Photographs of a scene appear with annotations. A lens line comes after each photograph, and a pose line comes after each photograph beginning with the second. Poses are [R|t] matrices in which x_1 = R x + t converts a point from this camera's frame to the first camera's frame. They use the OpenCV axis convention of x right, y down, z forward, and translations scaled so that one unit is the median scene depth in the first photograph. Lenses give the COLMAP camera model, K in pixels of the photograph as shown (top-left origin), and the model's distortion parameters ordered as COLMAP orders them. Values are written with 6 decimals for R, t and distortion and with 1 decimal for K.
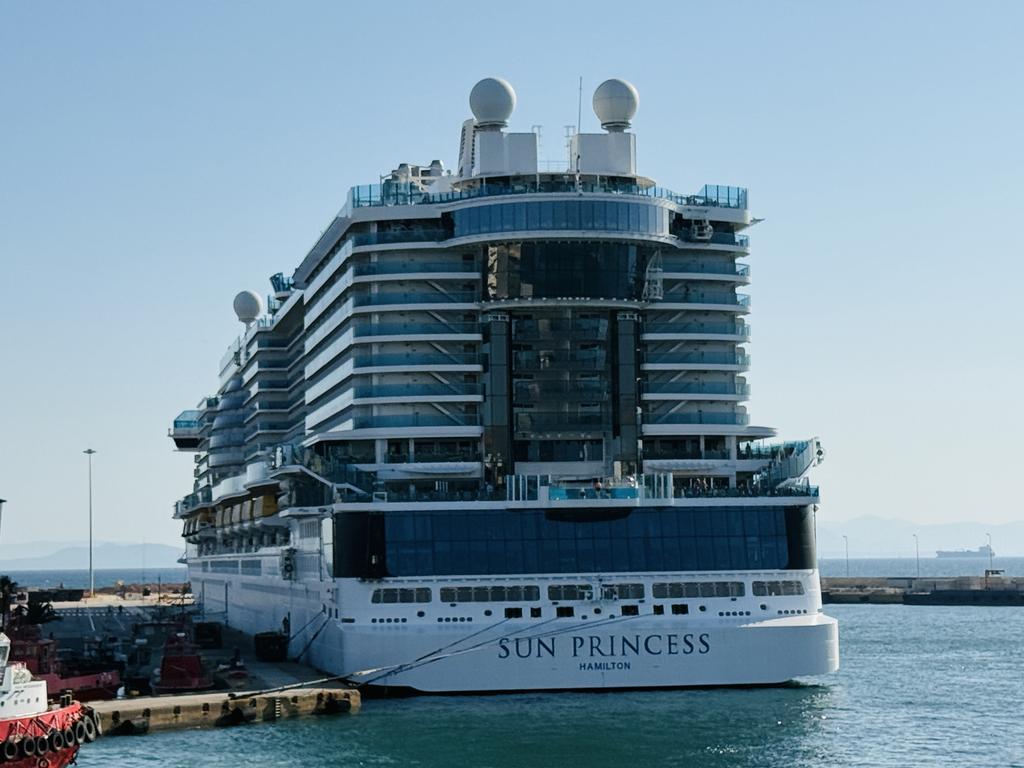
lens RADIAL K [[2461.7, 0, 511.9], [0, 2461.7, 381.8], [0, 0, 1]] dist [0.139095, 0.000000]
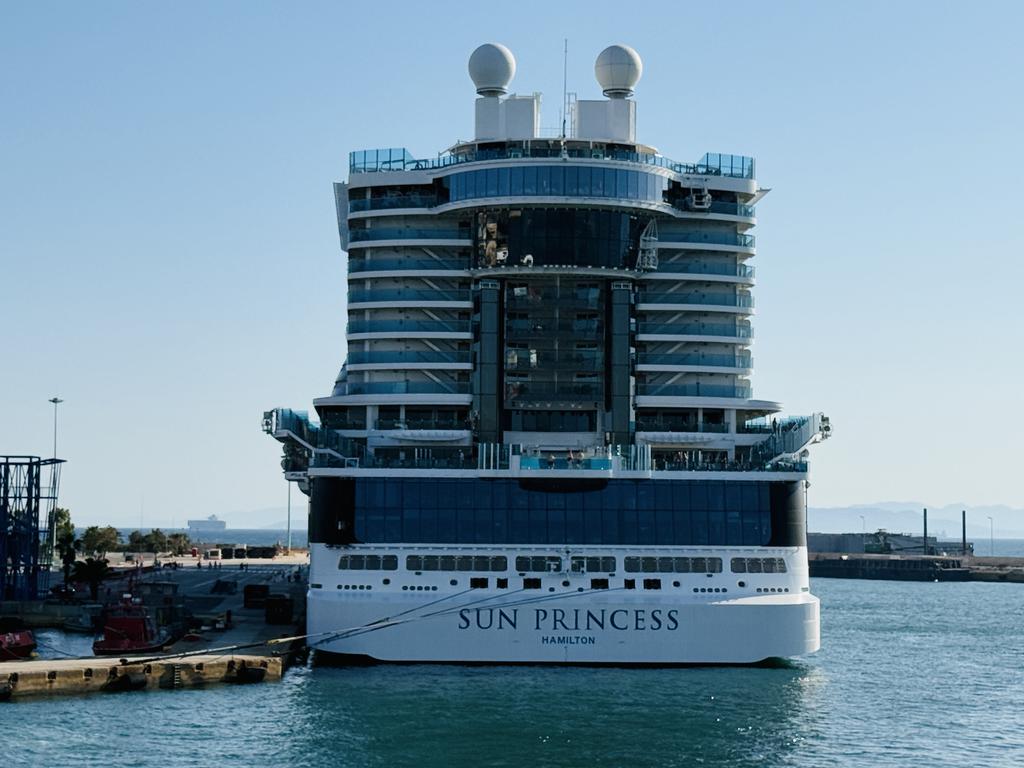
lens RADIAL K [[2191.3, 0, 511.9], [0, 2191.3, 387.4], [0, 0, 1]] dist [0.139882, 0.000000]
pose [[0.992995, 0.018058, -0.116771, 0.107678], [-0.017143, 0.999814, 0.008834, 0.007177], [0.116909, -0.006771, 0.993120, 0.123793]]
